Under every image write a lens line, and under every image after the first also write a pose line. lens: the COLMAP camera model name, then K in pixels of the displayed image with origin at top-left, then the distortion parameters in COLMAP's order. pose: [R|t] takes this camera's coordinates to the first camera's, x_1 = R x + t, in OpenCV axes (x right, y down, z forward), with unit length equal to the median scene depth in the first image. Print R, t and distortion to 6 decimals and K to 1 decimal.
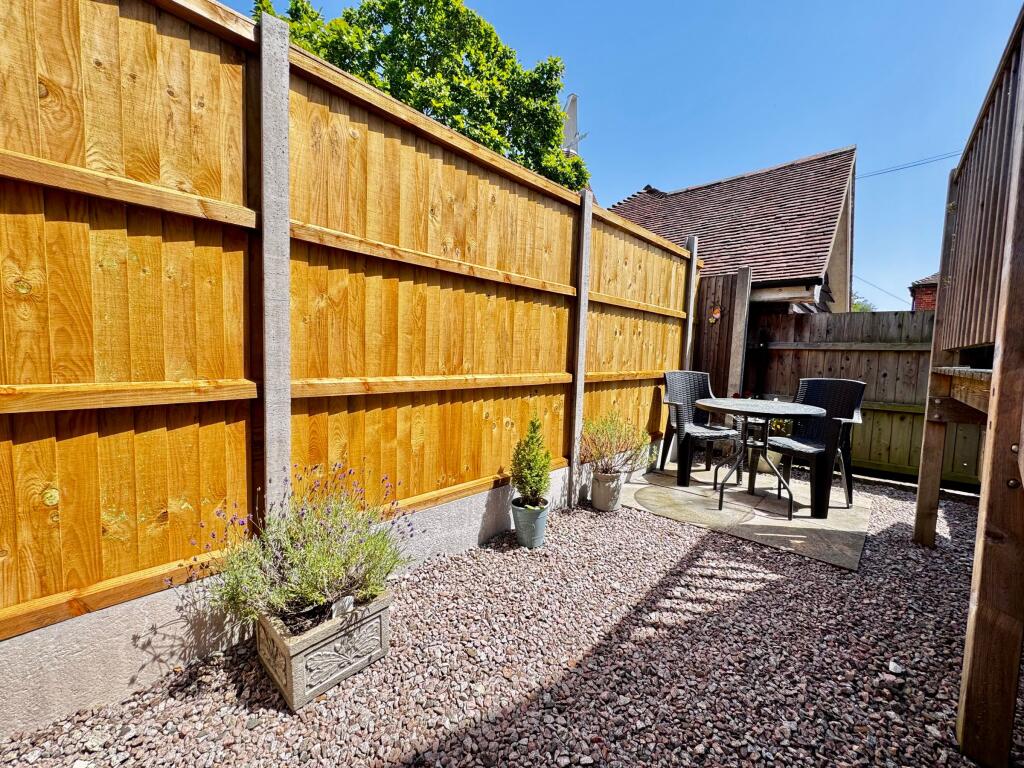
lens RADIAL K [[404.7, 0, 512.0], [0, 404.7, 384.0], [0, 0, 1]] dist [-0.007239, 0.000044]
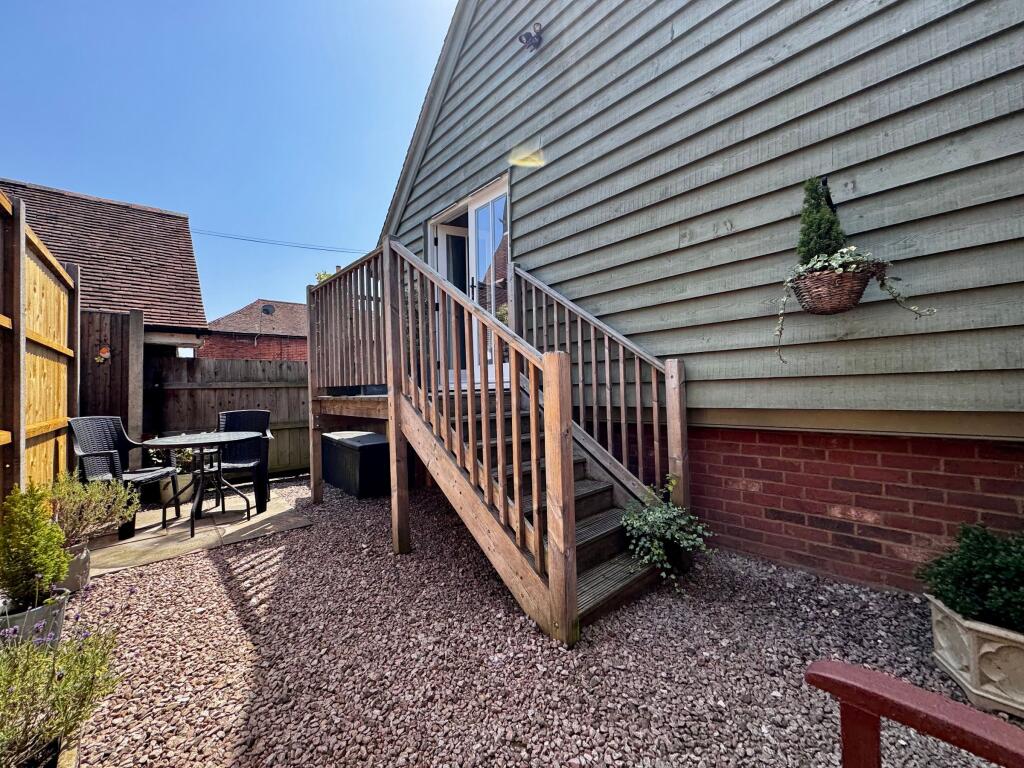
lens RADIAL K [[404.7, 0, 512.0], [0, 404.7, 384.0], [0, 0, 1]] dist [-0.007239, 0.000044]
pose [[0.085103, -0.018288, 0.996204, -0.527576], [0.105120, 0.994416, 0.009275, -0.021274], [-0.990811, 0.103932, 0.086550, 0.004605]]
